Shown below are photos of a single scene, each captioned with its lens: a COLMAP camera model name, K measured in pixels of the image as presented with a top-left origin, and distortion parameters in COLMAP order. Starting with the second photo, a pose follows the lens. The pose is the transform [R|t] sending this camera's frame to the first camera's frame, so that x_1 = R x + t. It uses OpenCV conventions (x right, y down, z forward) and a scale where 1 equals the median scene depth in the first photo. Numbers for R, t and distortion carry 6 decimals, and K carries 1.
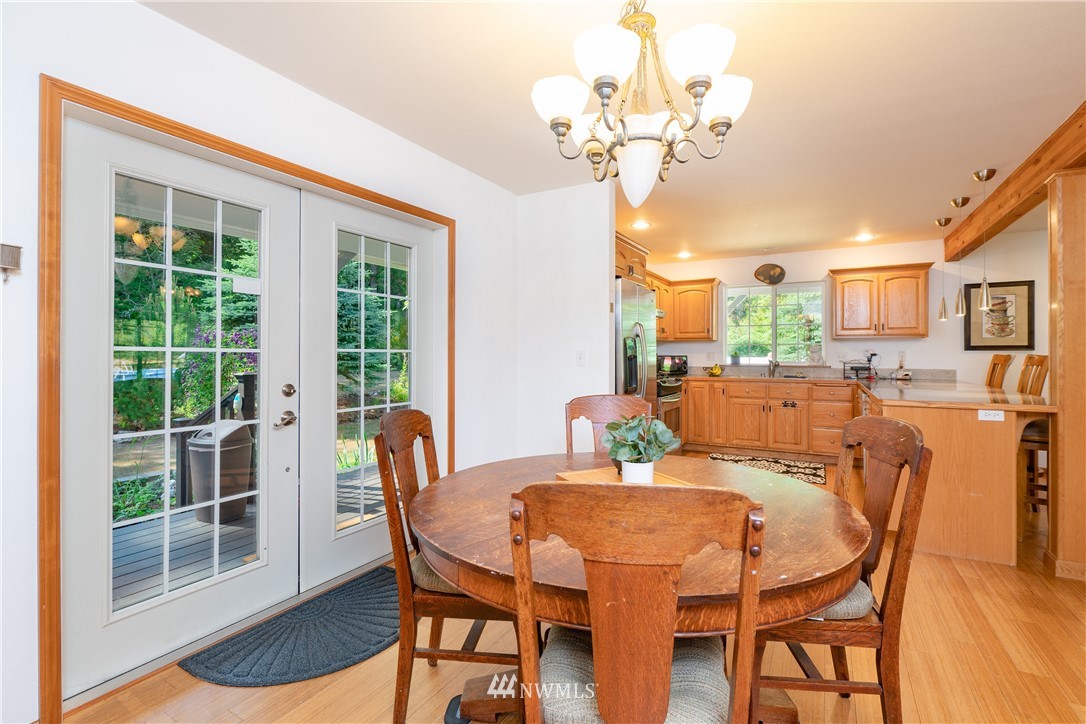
lens RADIAL K [[495.8, 0, 545.0], [0, 495.8, 359.9], [0, 0, 1]] dist [-0.000267, 0.000527]
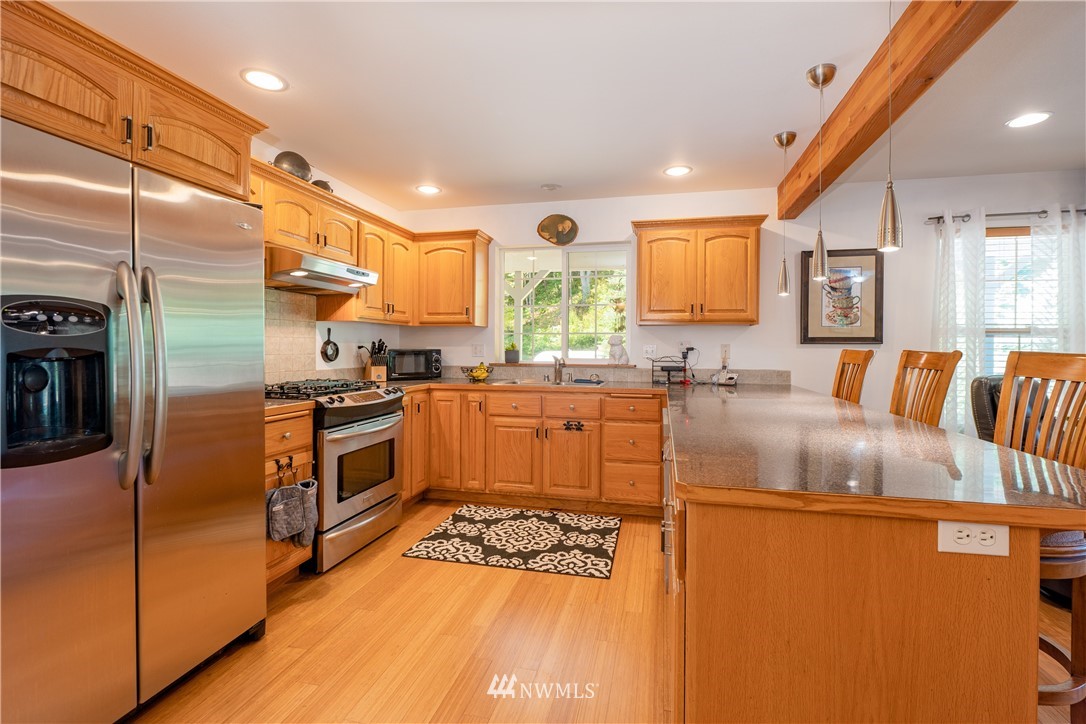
lens RADIAL K [[495.8, 0, 540.3], [0, 495.8, 359.6], [0, 0, 1]] dist [-0.000267, 0.000527]
pose [[0.962307, -0.002122, 0.271959, 0.282237], [-0.001660, 0.999905, 0.013678, -0.005337], [-0.271962, -0.013614, 0.962212, 0.402968]]
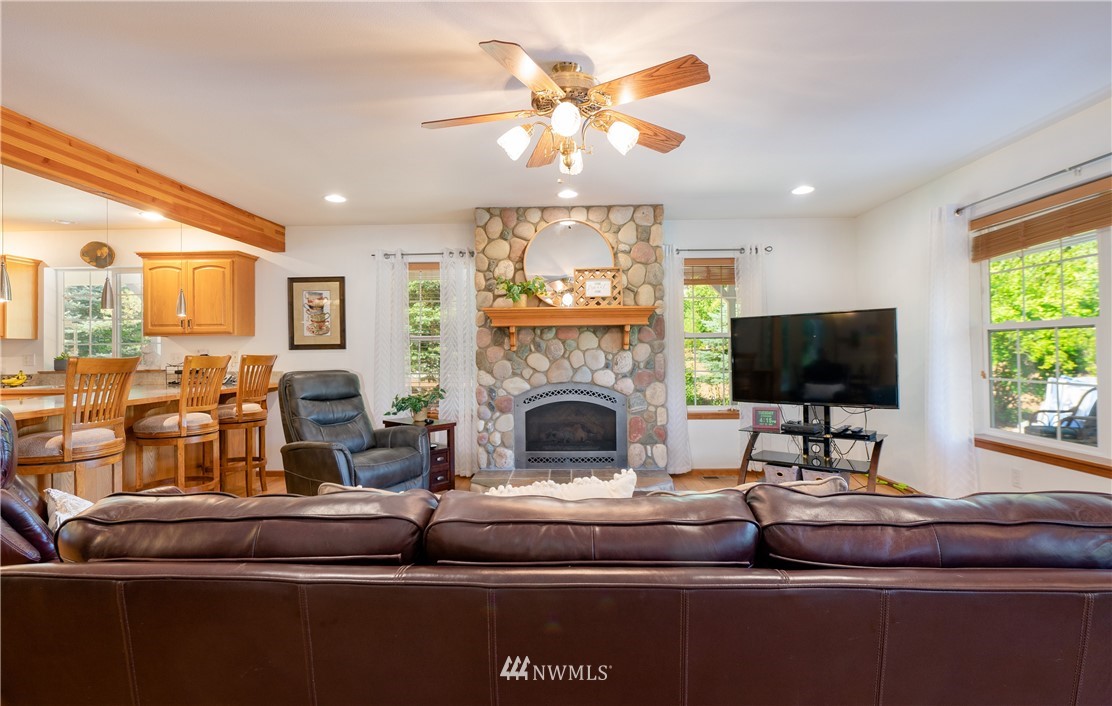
lens RADIAL K [[549.7, 0, 556.9], [0, 549.7, 348.7], [0, 0, 1]] dist [0.000999, 0.000099]
pose [[0.887601, -0.011891, 0.460460, 0.797059], [0.018162, 0.999793, -0.009190, -0.003071], [-0.460255, 0.016520, 0.887633, -0.120523]]
